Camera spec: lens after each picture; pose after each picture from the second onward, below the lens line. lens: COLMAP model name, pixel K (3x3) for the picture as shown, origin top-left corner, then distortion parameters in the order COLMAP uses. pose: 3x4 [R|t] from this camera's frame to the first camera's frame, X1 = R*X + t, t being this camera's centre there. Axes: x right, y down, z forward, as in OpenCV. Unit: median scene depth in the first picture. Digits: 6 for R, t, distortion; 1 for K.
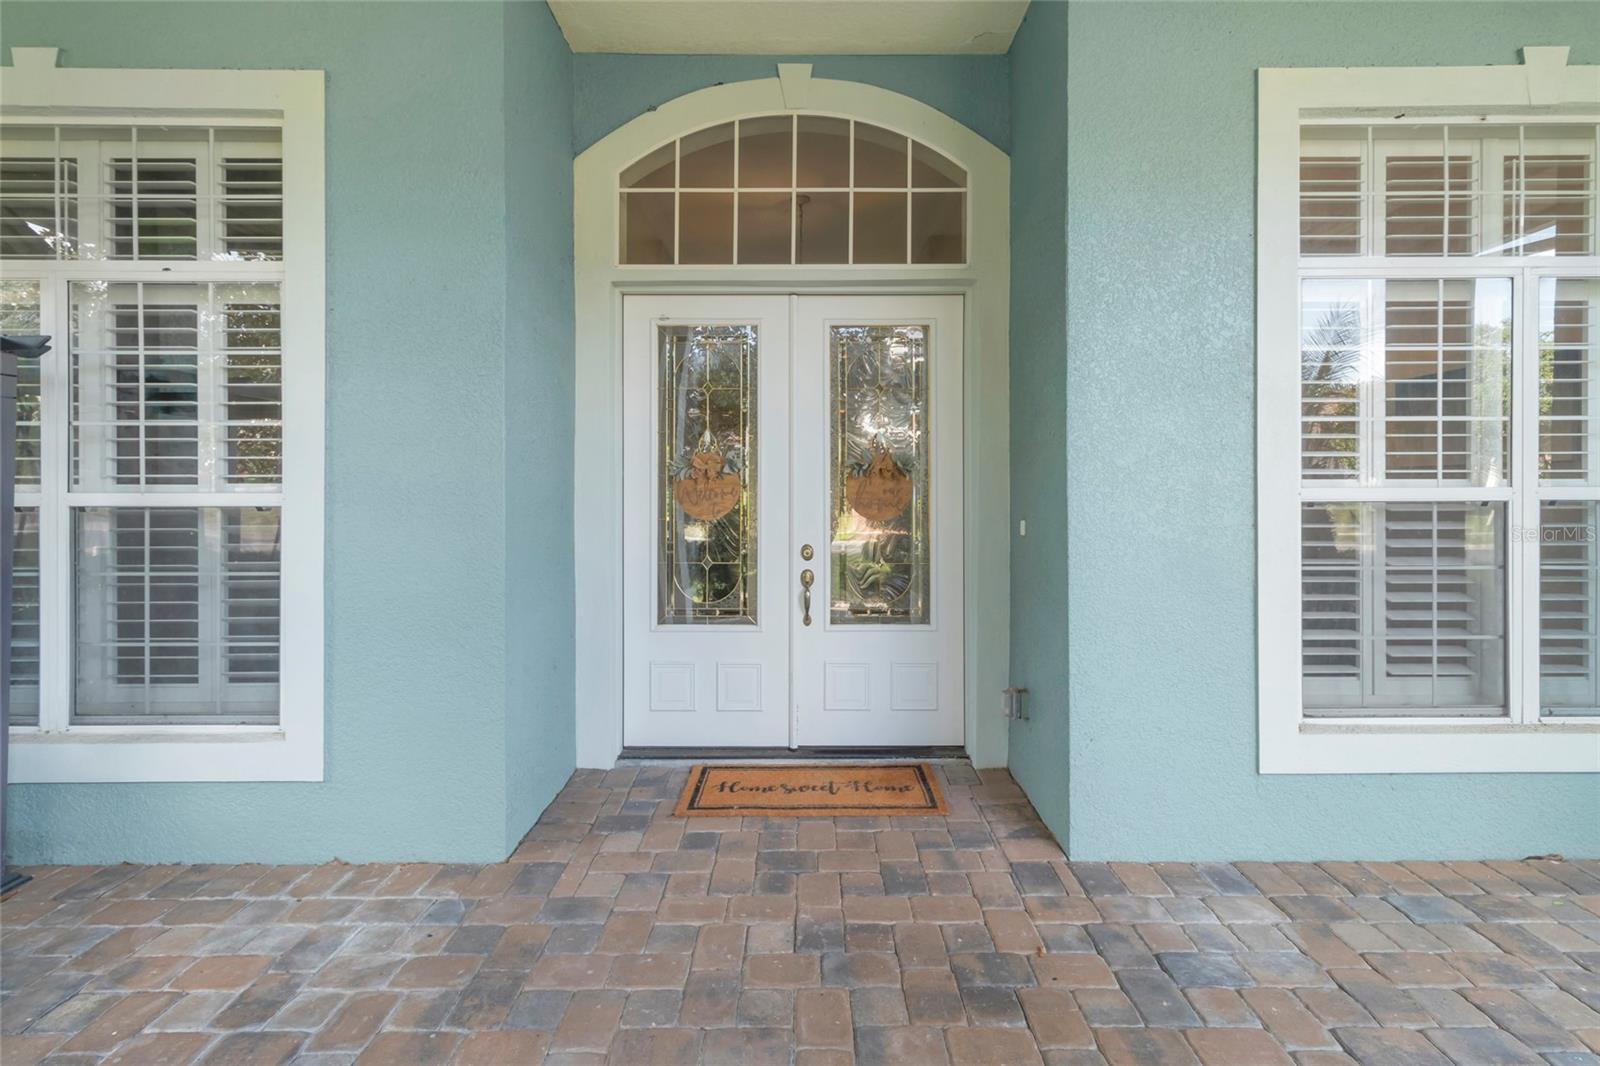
lens RADIAL K [[741.3, 0, 793.6], [0, 741.3, 497.6], [0, 0, 1]] dist [-0.004979, -0.000652]
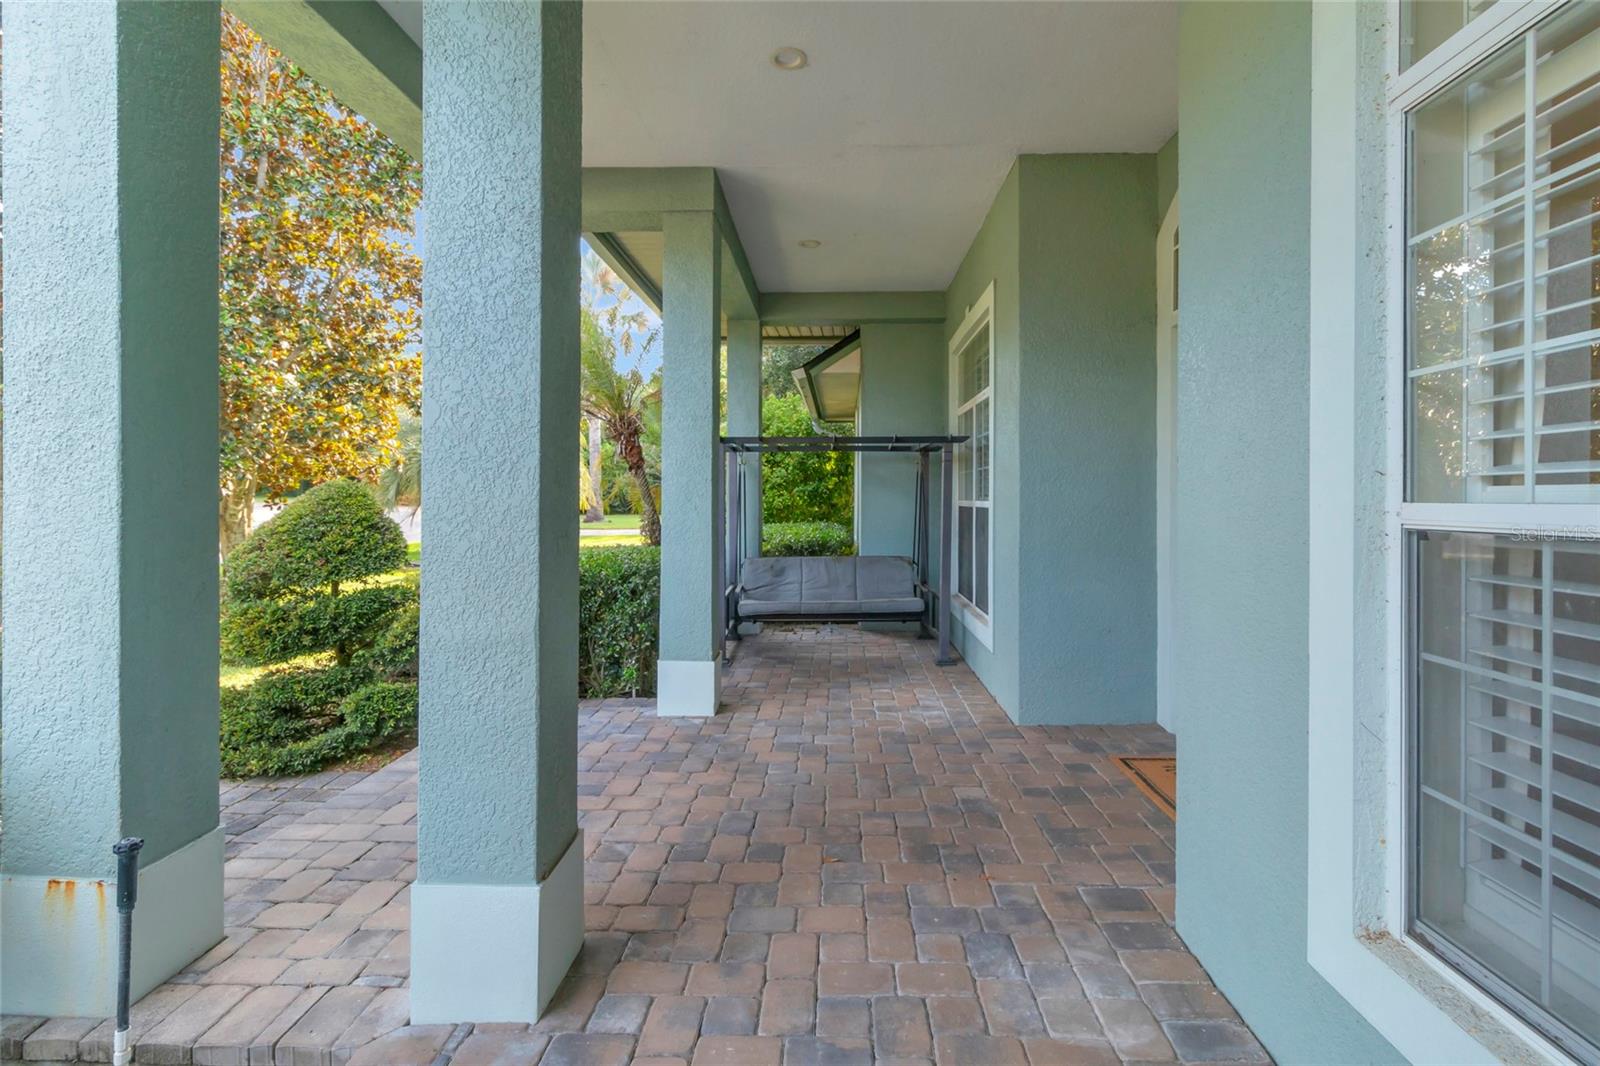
lens RADIAL K [[741.3, 0, 793.6], [0, 741.3, 497.6], [0, 0, 1]] dist [-0.004979, -0.000652]
pose [[-0.056519, 0.004981, -0.998389, 1.339612], [-0.001568, 0.999986, 0.005077, -0.020387], [0.998400, 0.001852, -0.056510, 0.635302]]
